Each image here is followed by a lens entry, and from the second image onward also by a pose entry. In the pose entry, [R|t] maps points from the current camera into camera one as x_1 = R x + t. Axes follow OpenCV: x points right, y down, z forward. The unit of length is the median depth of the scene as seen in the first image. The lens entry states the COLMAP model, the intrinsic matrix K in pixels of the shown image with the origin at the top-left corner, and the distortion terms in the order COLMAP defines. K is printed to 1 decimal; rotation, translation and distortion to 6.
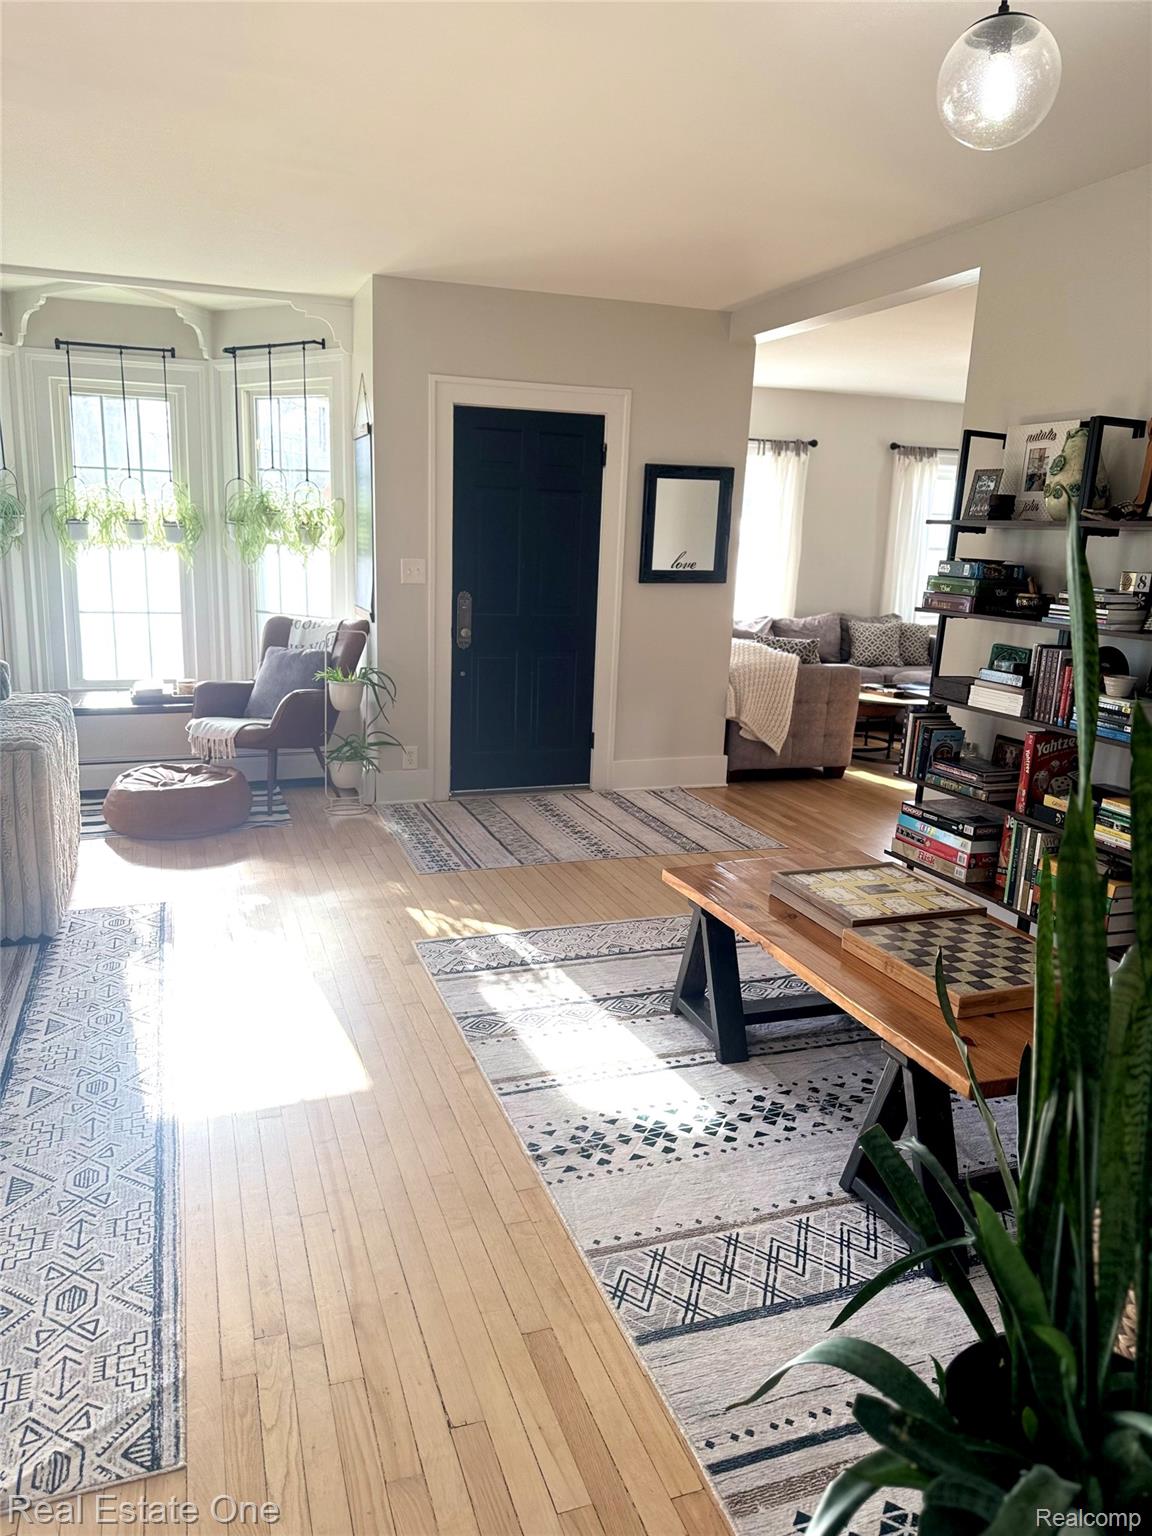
lens RADIAL K [[1033.4, 0, 576.0], [0, 1033.4, 768.0], [0, 0, 1]] dist [0.105638, -0.150850]
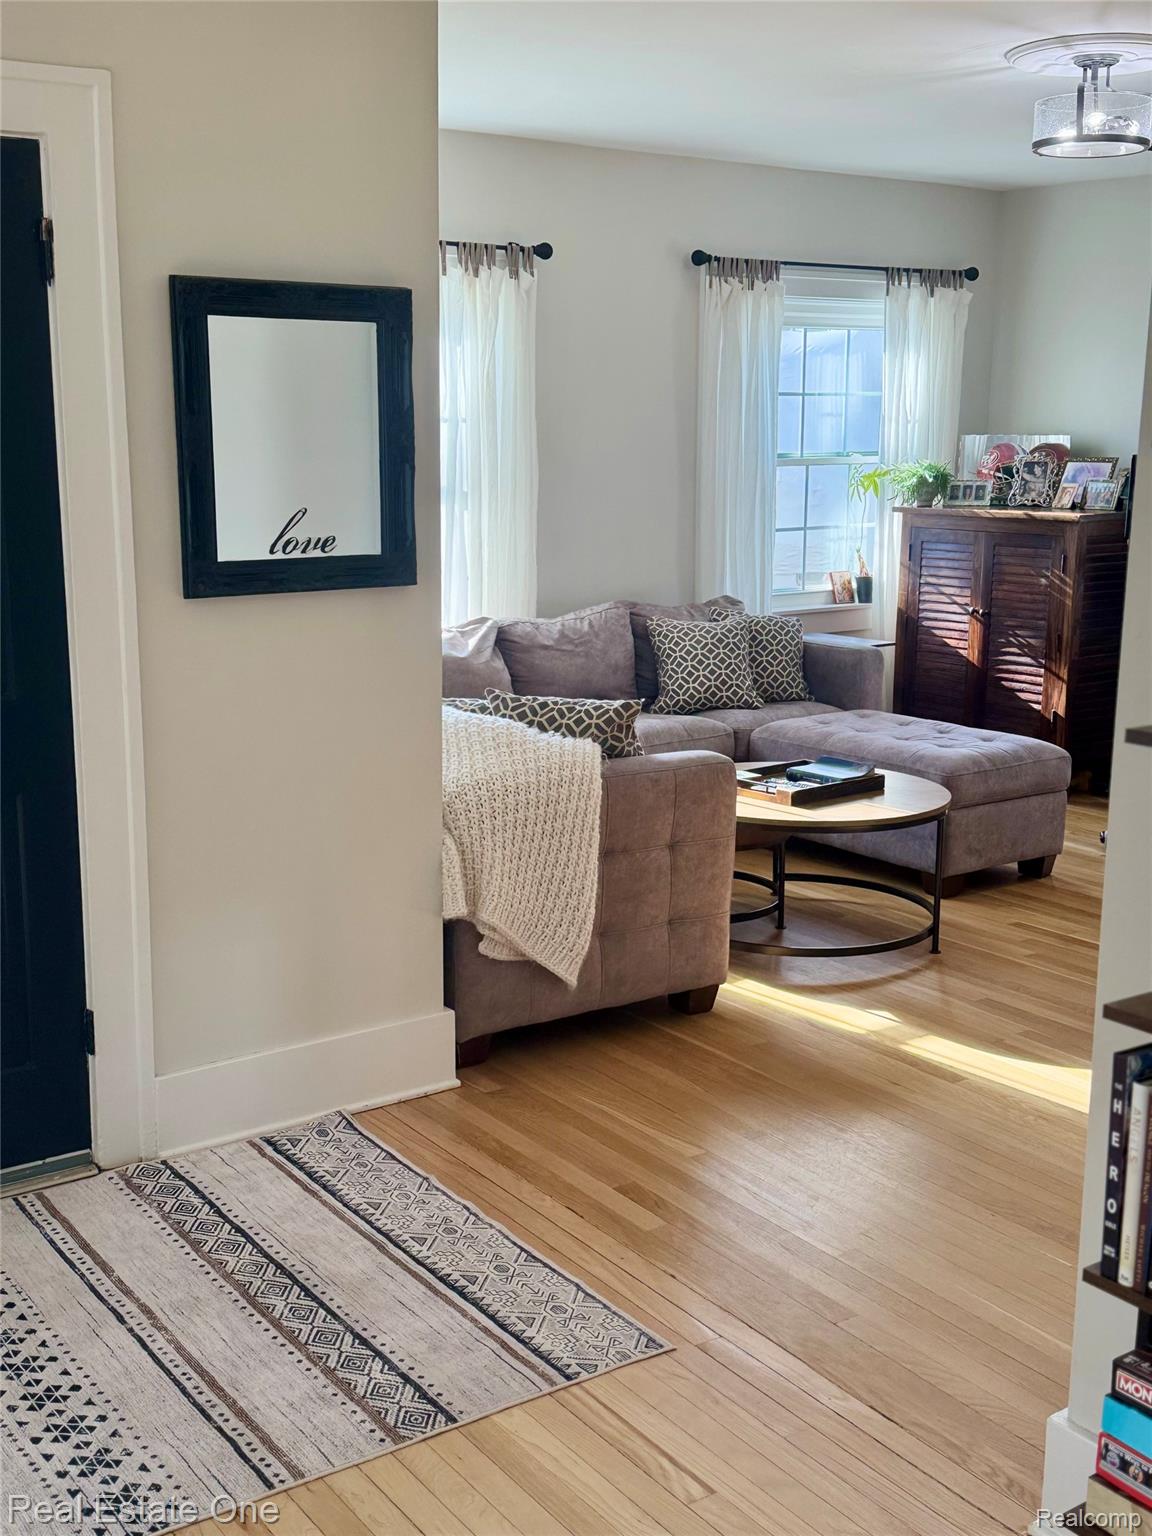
lens RADIAL K [[1726.6, 0, 576.0], [0, 1726.6, 768.0], [0, 0, 1]] dist [0.223291, -0.535750]
pose [[0.964313, -0.080022, 0.252383, 0.031702], [0.087202, 0.996039, -0.017372, -0.091075], [-0.249993, 0.038761, 0.967471, 0.349661]]
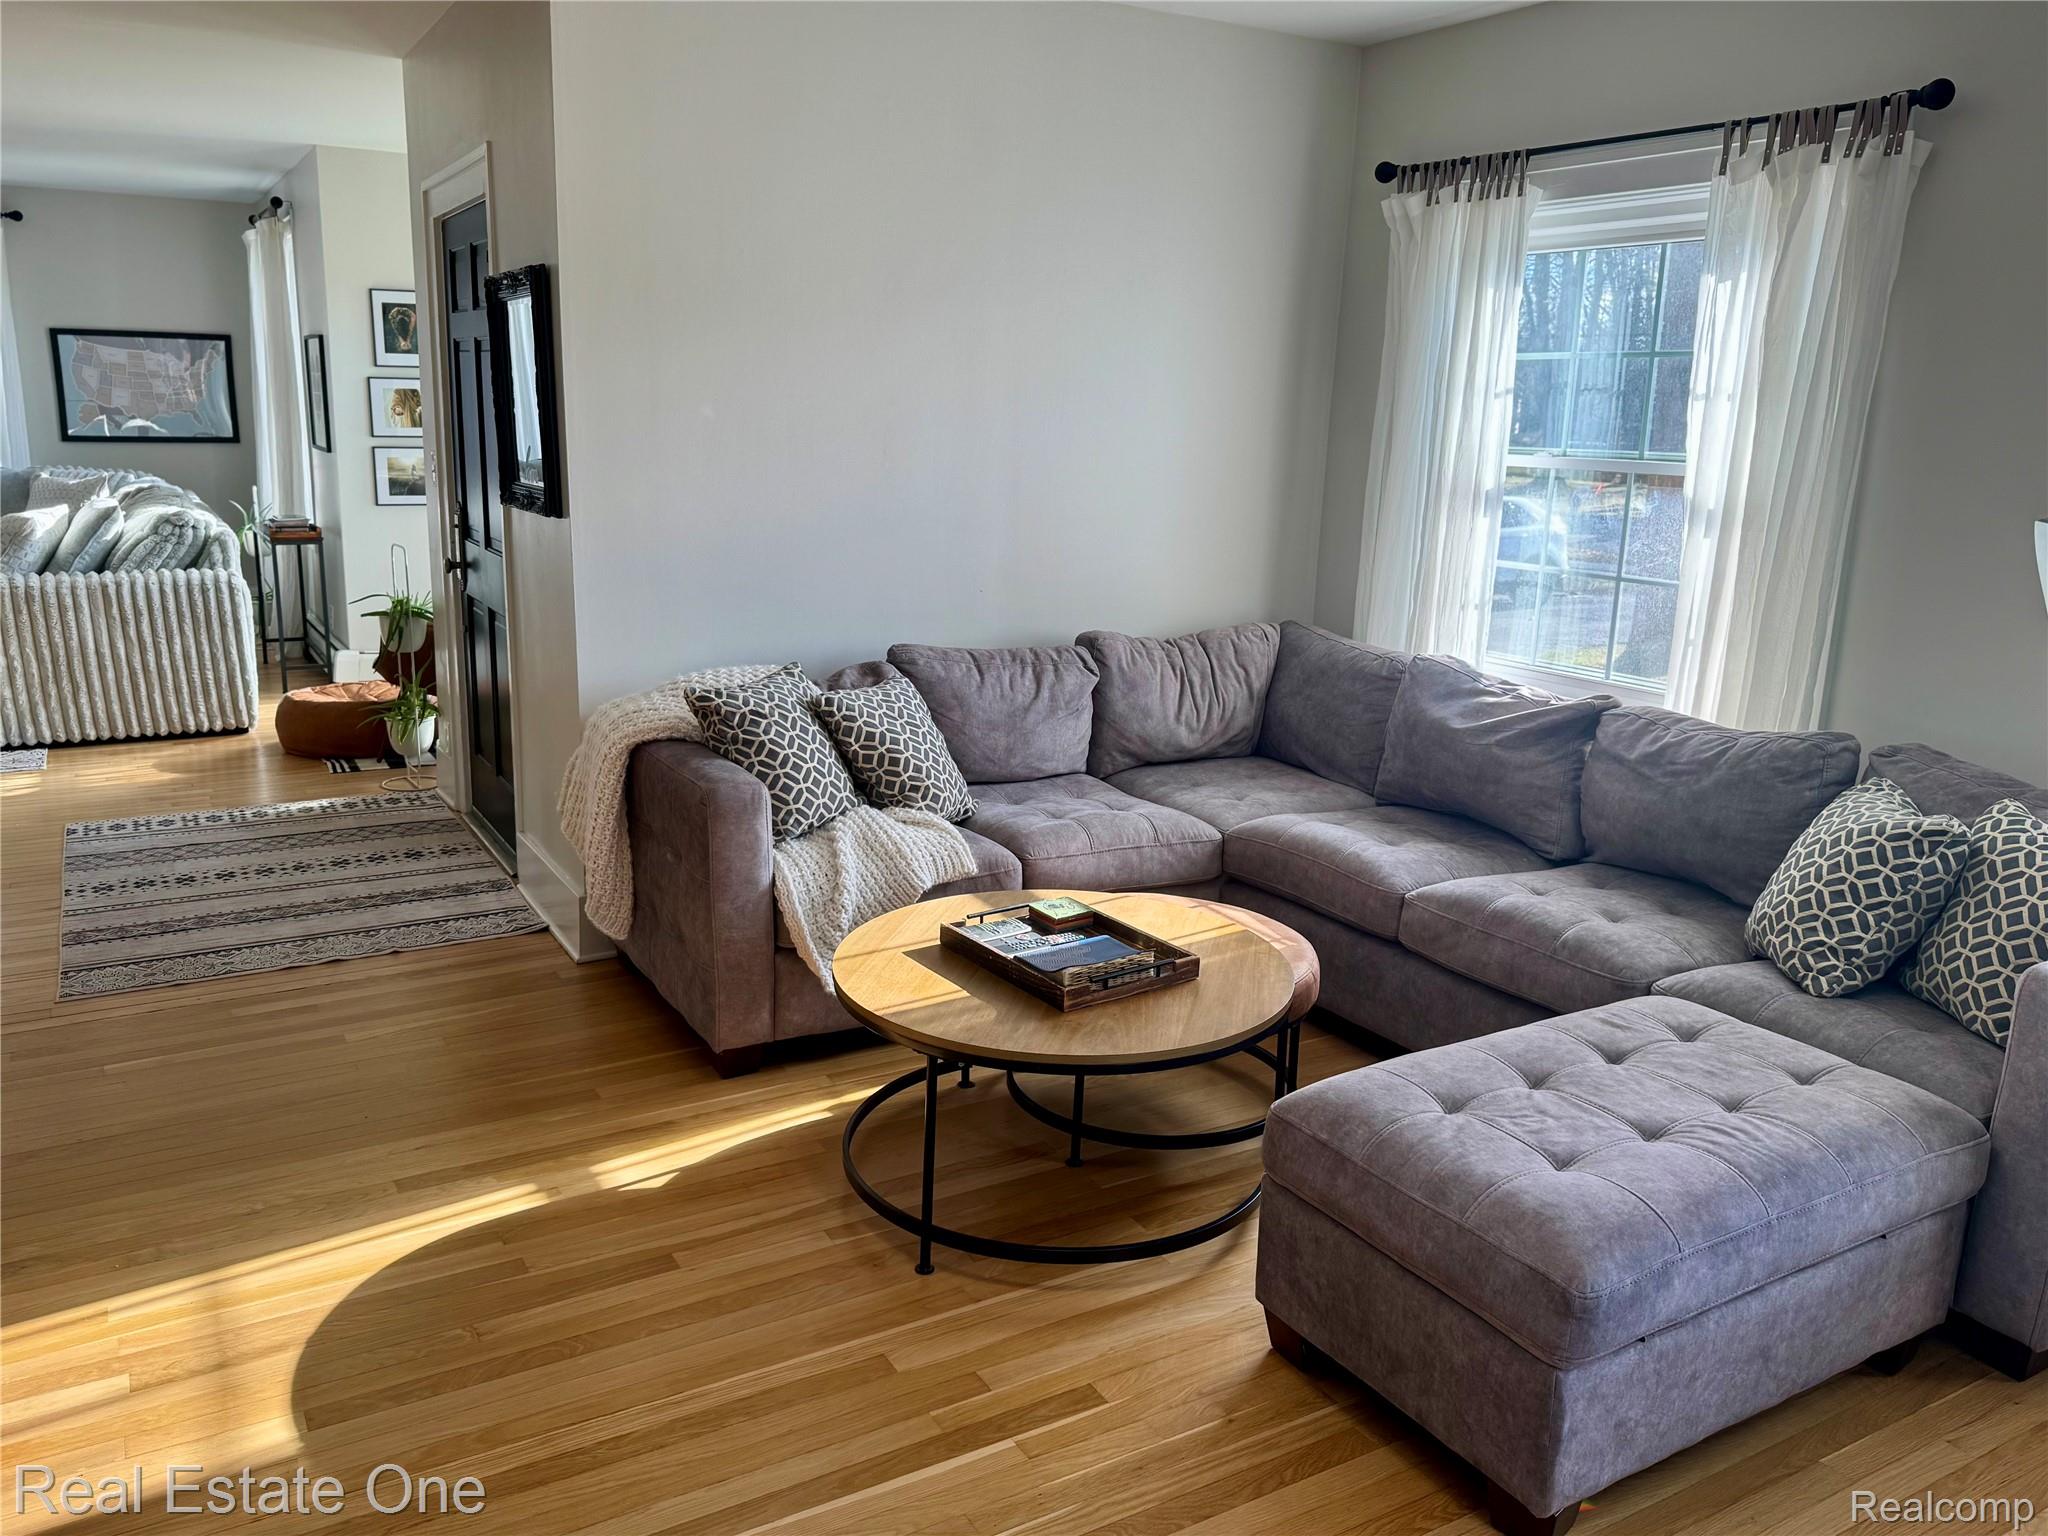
lens RADIAL K [[1593.3, 0, 1024.0], [0, 1593.3, 768.0], [0, 0, 1]] dist [0.060812, 0.000575]
pose [[0.149158, 0.239347, -0.959409, 0.935388], [-0.191636, 0.958864, 0.209418, -0.287015], [0.970066, 0.152621, 0.188890, 1.089661]]
